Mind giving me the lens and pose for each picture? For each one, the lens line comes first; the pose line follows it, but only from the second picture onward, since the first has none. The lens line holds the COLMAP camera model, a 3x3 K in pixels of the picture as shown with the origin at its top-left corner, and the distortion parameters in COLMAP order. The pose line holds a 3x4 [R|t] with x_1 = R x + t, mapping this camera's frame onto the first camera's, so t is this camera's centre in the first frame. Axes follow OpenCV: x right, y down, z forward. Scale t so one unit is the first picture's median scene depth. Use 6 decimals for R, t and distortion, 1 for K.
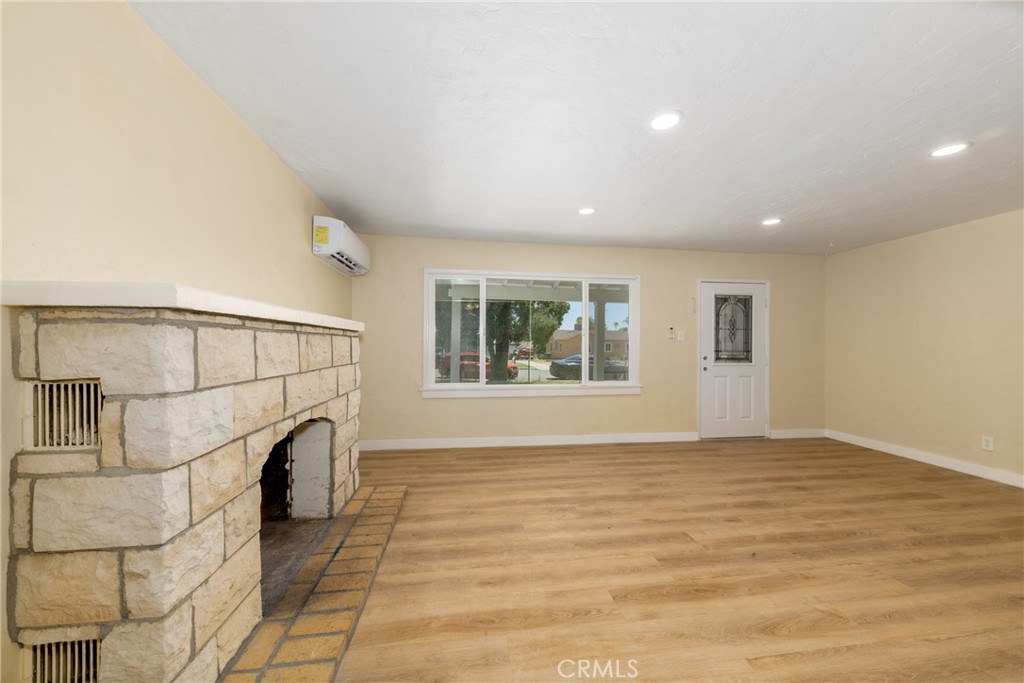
lens RADIAL K [[367.4, 0, 512.0], [0, 367.4, 341.5], [0, 0, 1]] dist [0.000403, -0.000382]
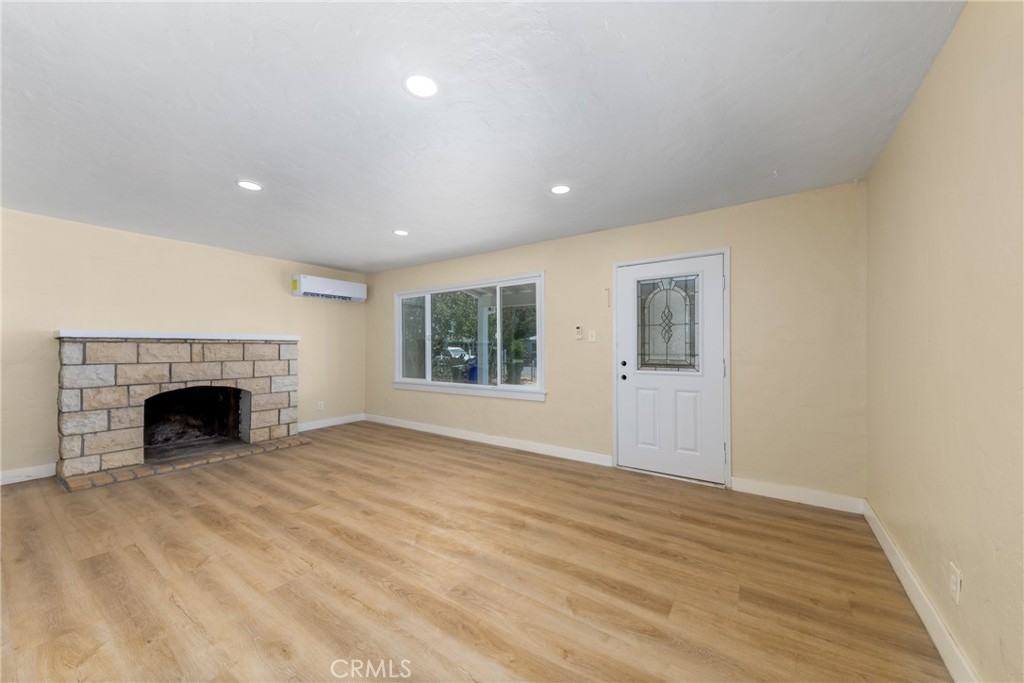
lens RADIAL K [[359.6, 0, 512.0], [0, 359.6, 341.5], [0, 0, 1]] dist [0.002907, -0.000019]
pose [[0.747583, -0.019152, -0.663893, 1.058845], [0.010989, 0.999804, -0.016468, 0.010641], [0.664078, 0.005016, 0.747647, 0.330867]]
